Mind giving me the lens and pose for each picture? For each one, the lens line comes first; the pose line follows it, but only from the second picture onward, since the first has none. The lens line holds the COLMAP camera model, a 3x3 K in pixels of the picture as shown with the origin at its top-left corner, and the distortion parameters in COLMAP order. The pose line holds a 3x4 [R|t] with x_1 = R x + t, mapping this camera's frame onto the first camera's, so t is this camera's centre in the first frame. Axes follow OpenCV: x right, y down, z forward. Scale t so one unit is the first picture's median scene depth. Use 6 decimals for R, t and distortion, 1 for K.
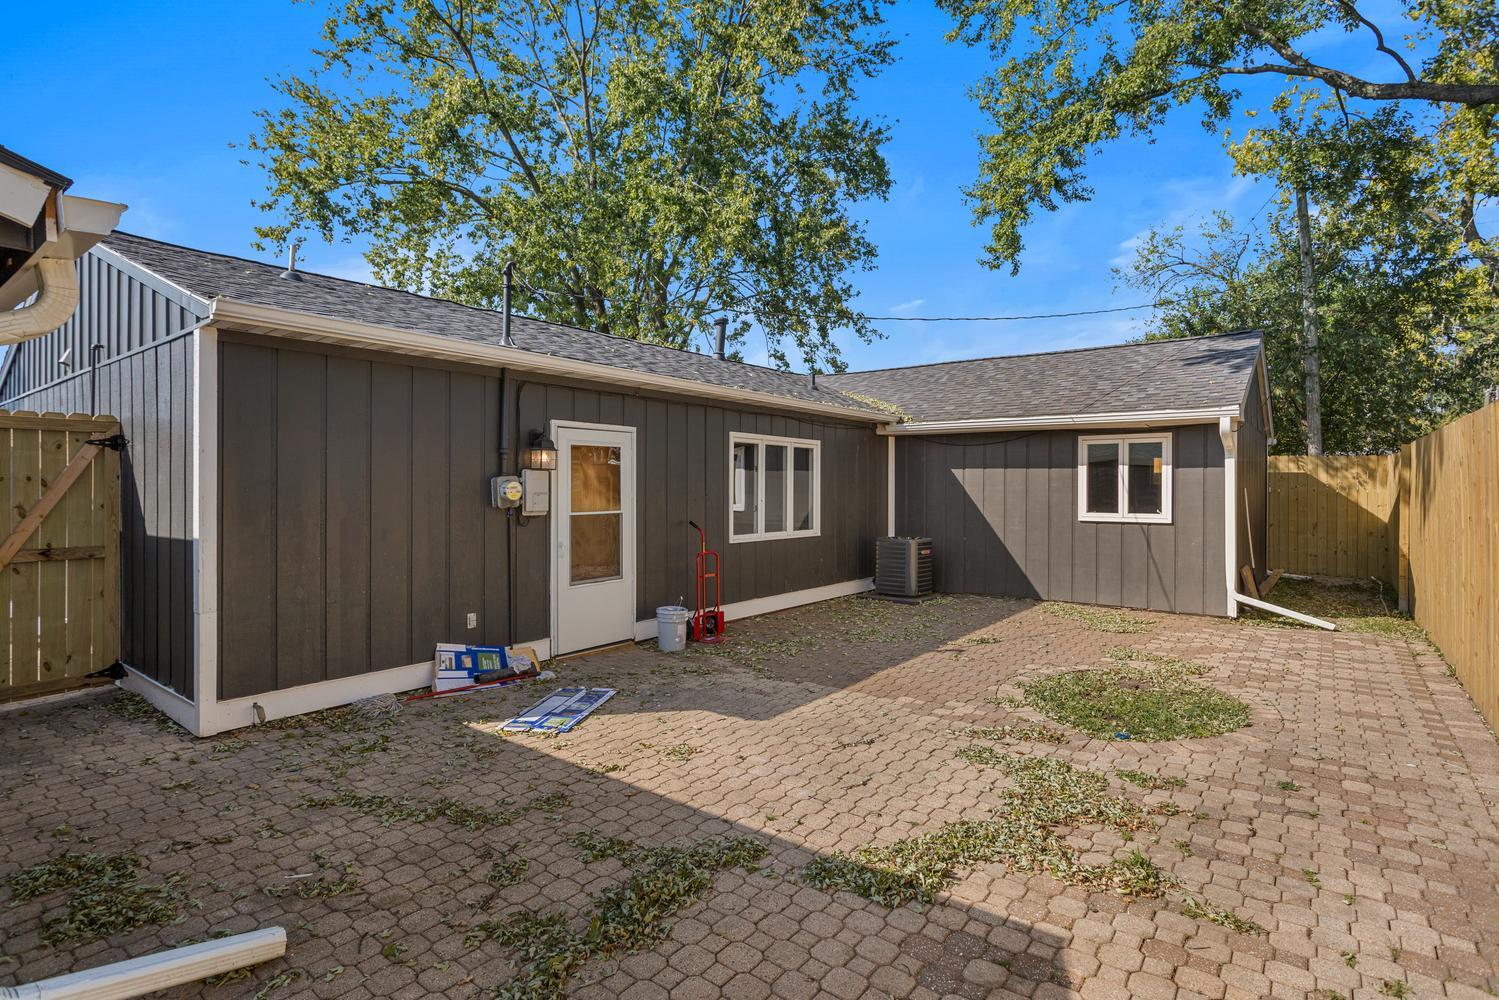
lens RADIAL K [[741.7, 0, 754.3], [0, 741.7, 490.4], [0, 0, 1]] dist [-0.009353, 0.000581]
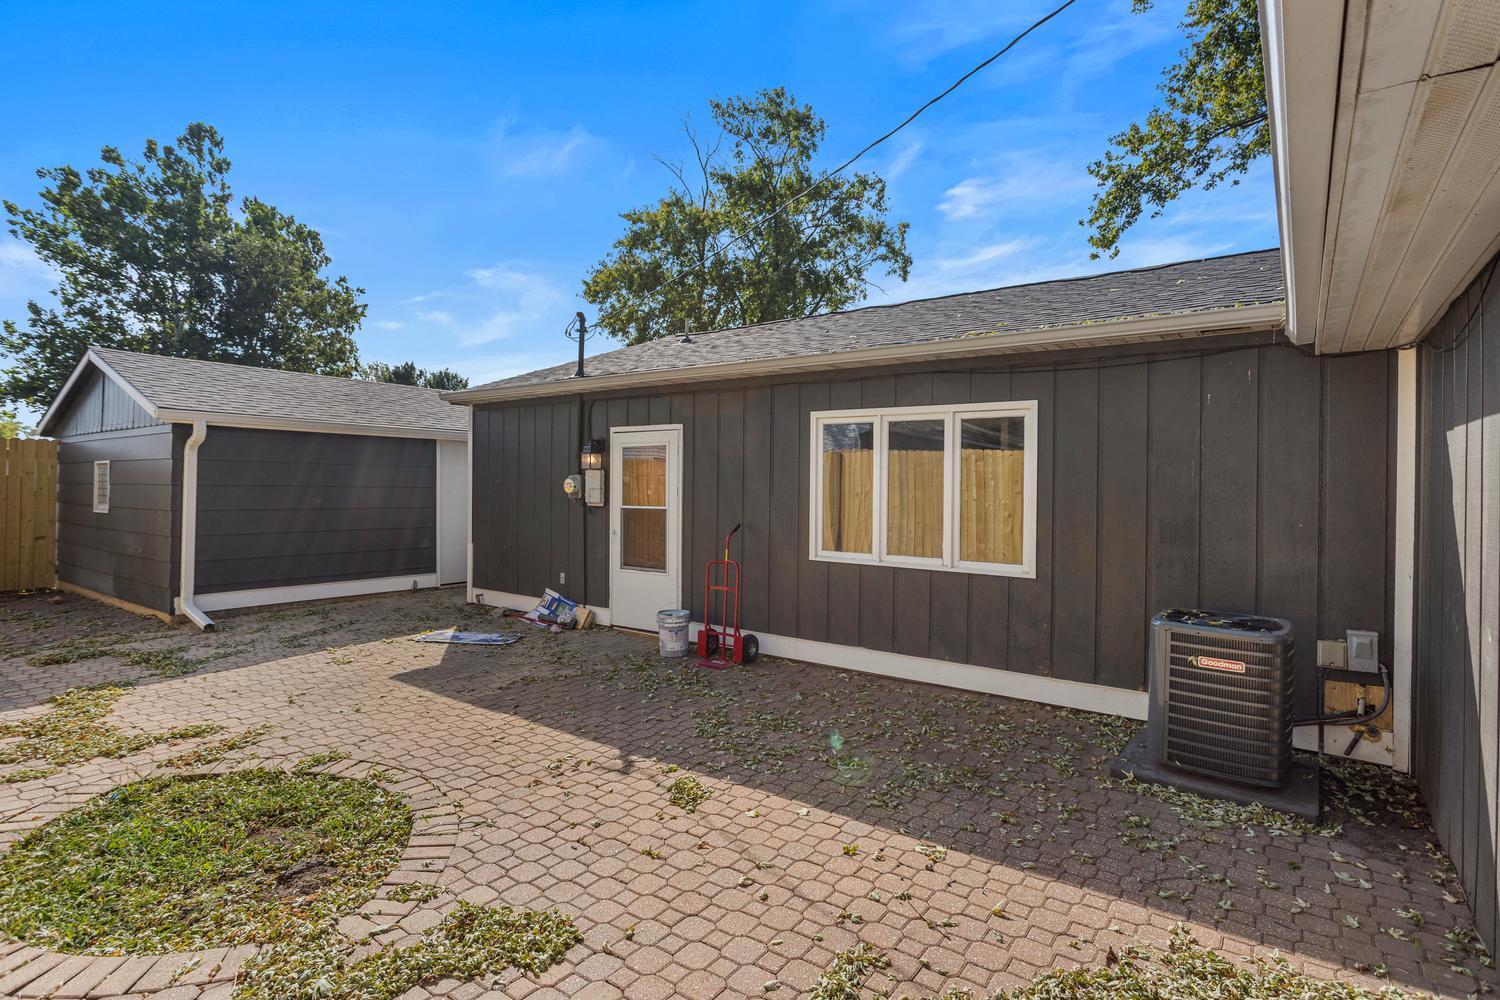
lens RADIAL K [[742.2, 0, 751.4], [0, 742.2, 494.2], [0, 0, 1]] dist [-0.009353, 0.000581]
pose [[0.023320, 0.008074, -0.999695, 1.035953], [-0.013925, 0.999873, 0.007751, -0.000747], [0.999631, 0.013740, 0.023429, 1.323954]]
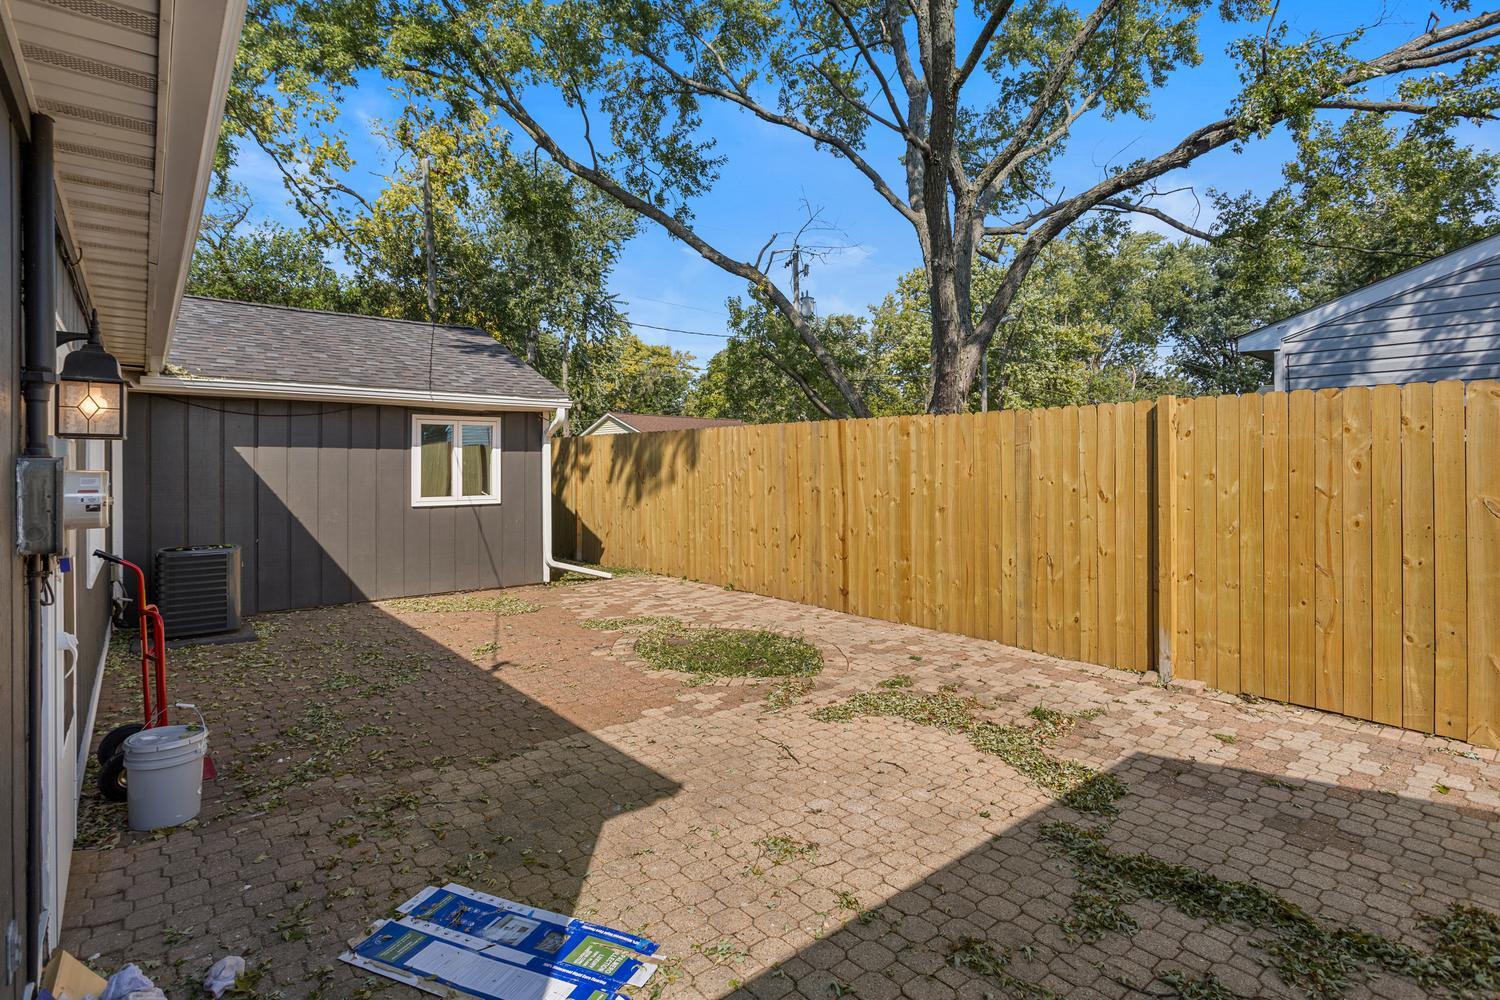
lens RADIAL K [[742.2, 0, 743.5], [0, 742.2, 467.0], [0, 0, 1]] dist [-0.009353, 0.000581]
pose [[0.224205, -0.003669, 0.974535, -0.602859], [0.008121, 0.999965, 0.001896, -0.010970], [-0.974508, 0.007489, 0.224227, 0.660837]]
